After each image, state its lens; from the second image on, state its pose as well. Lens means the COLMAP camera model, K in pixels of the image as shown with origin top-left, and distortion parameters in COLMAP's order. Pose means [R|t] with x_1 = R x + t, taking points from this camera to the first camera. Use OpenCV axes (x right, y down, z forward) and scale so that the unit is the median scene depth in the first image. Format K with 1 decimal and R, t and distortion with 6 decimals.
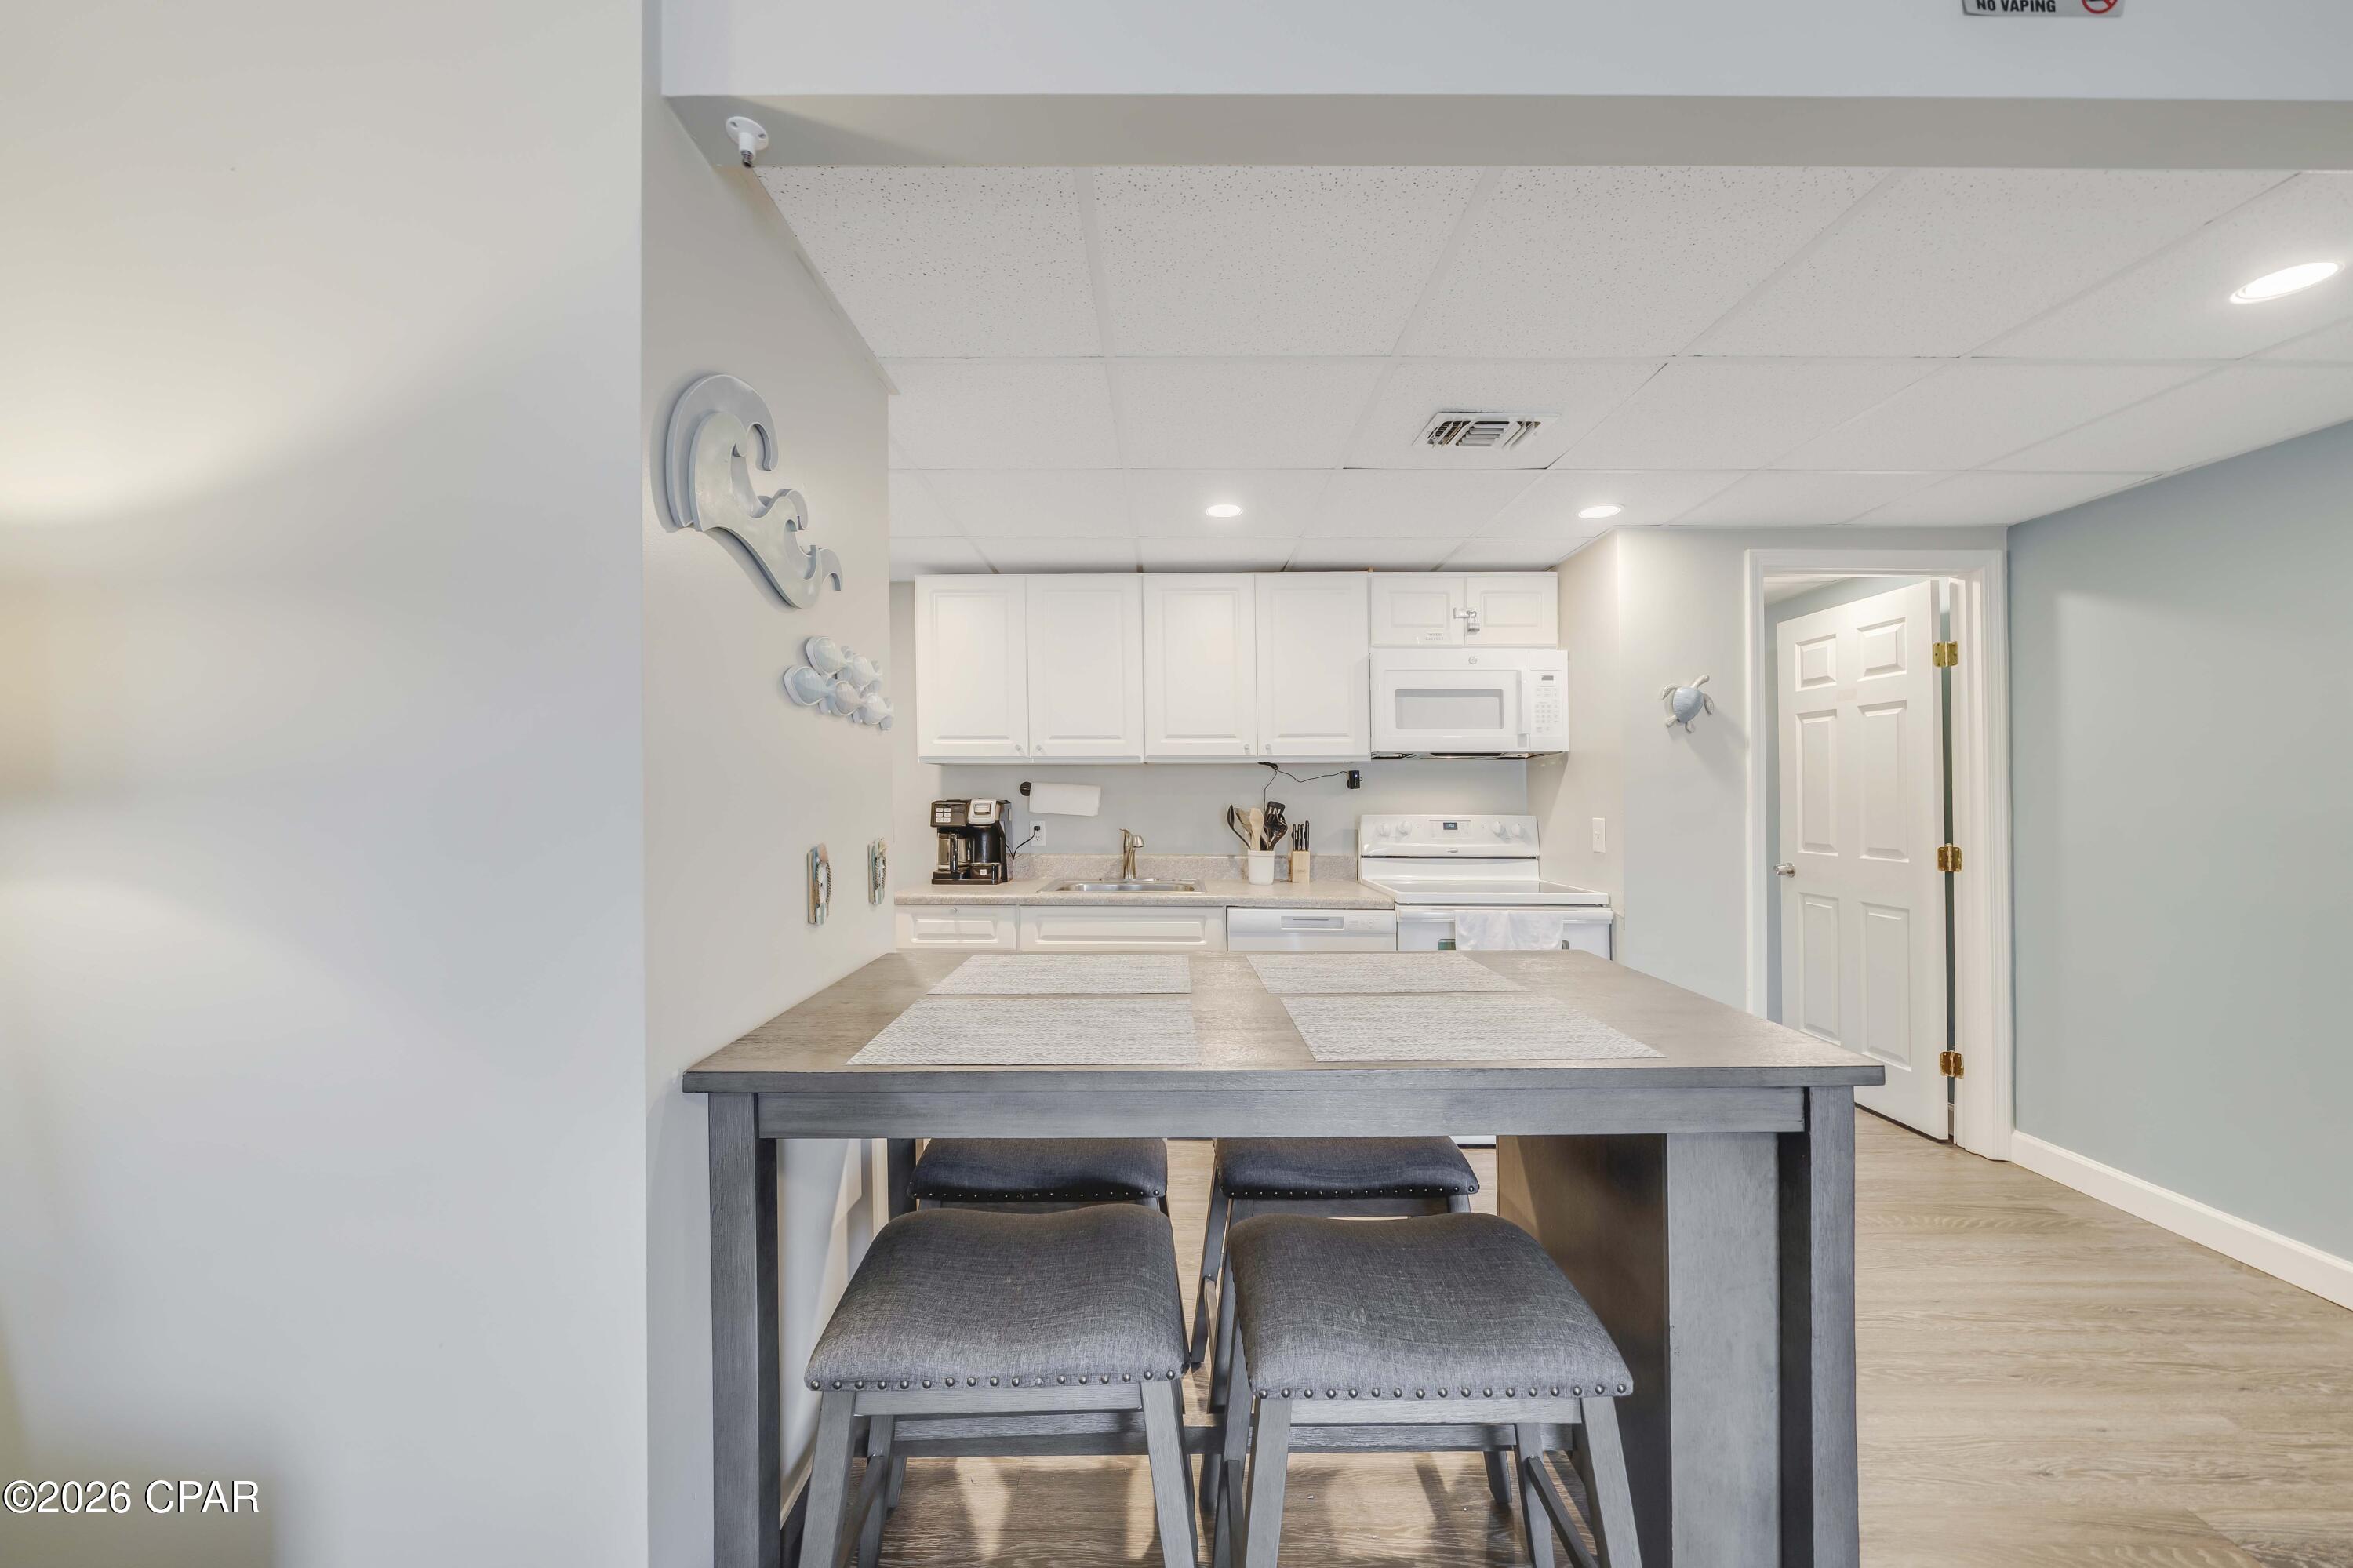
lens RADIAL K [[809.9, 0, 1168.0], [0, 809.9, 784.2], [0, 0, 1]] dist [-0.004614, -0.000029]
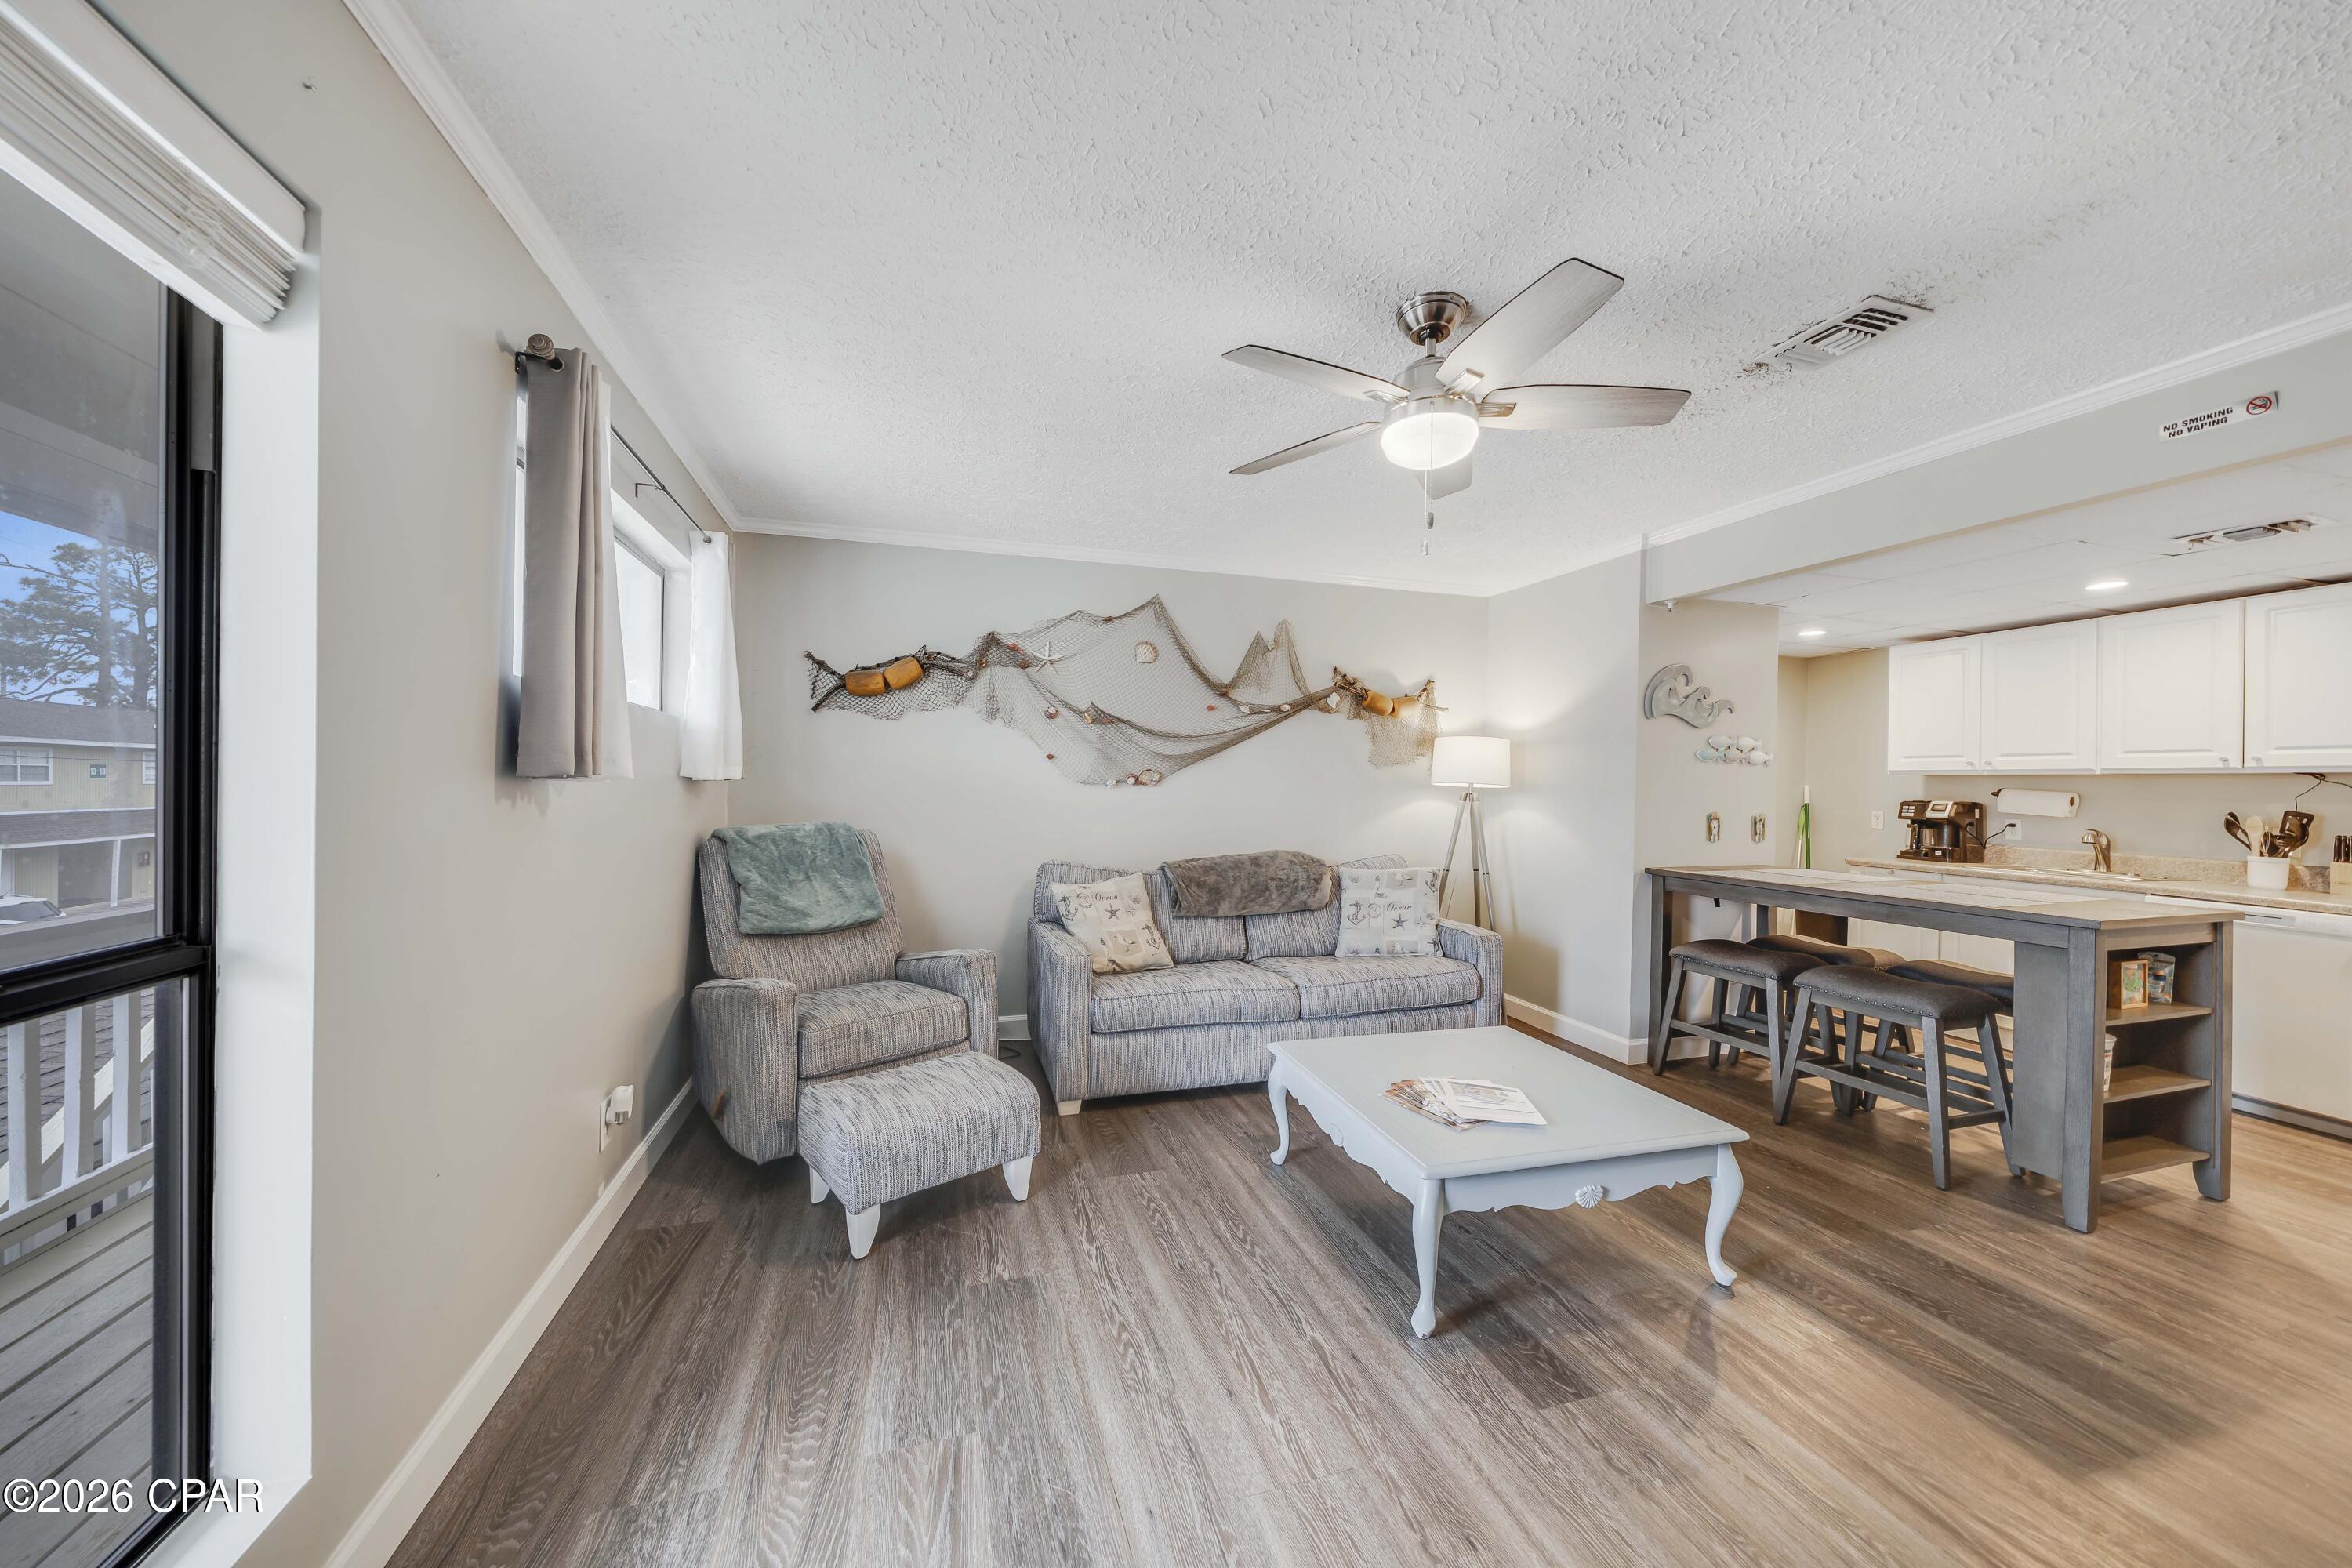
lens RADIAL K [[809.5, 0, 1165.5], [0, 809.5, 783.7], [0, 0, 1]] dist [-0.004614, -0.000029]
pose [[0.297740, 0.007606, -0.954617, 0.700601], [-0.007198, 0.999958, 0.005723, -0.008727], [0.954620, 0.005168, 0.297782, -0.686260]]
